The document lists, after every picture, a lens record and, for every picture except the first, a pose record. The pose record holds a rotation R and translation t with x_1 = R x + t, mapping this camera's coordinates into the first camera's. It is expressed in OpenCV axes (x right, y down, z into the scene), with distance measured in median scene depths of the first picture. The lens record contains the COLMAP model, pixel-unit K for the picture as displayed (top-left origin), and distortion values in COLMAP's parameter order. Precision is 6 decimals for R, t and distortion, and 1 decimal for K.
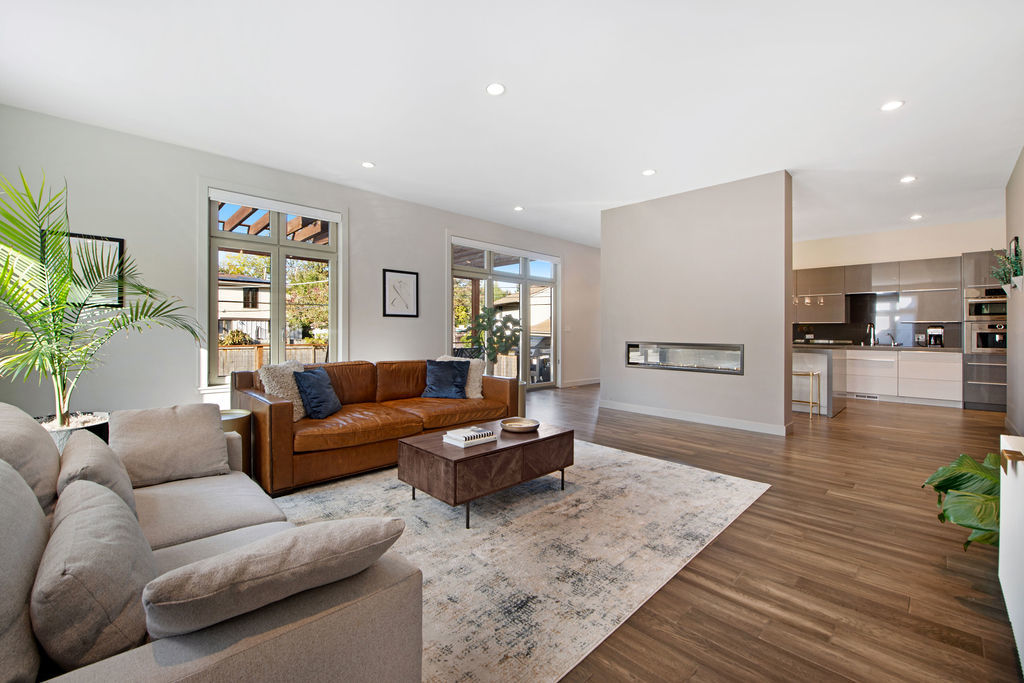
lens RADIAL K [[421.8, 0, 512.0], [0, 421.8, 341.5], [0, 0, 1]] dist [-0.001706, -0.000082]
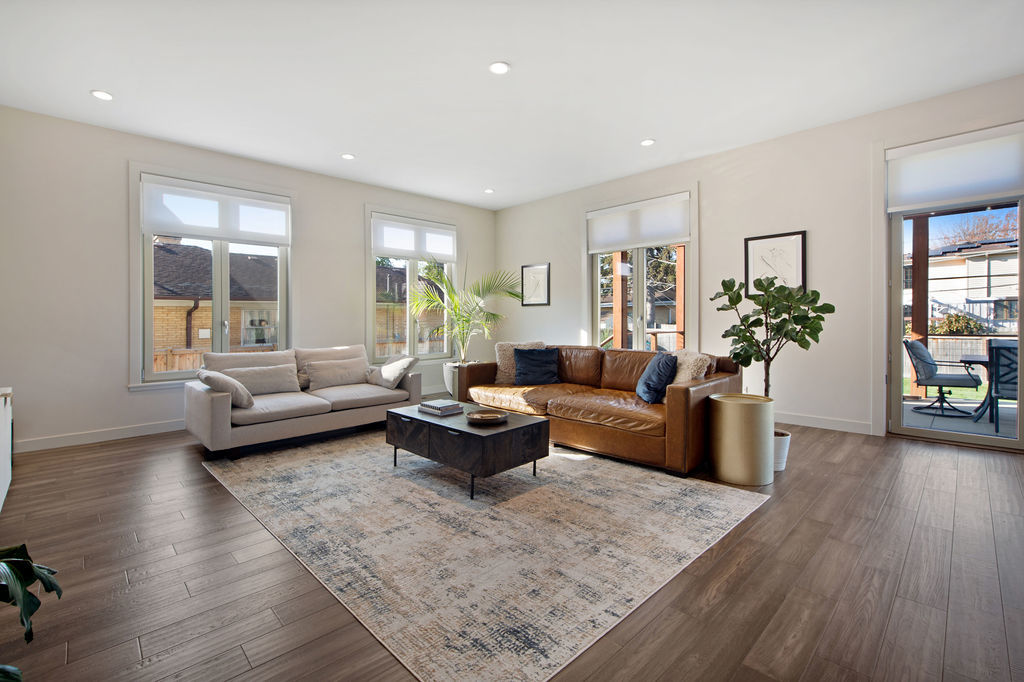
lens RADIAL K [[450.8, 0, 509.5], [0, 450.8, 325.0], [0, 0, 1]] dist [0.000212, 0.000187]
pose [[0.000796, 0.001535, -0.999999, 1.004495], [-0.009356, 0.999955, 0.001528, -0.010258], [0.999956, 0.009355, 0.000810, 1.023496]]
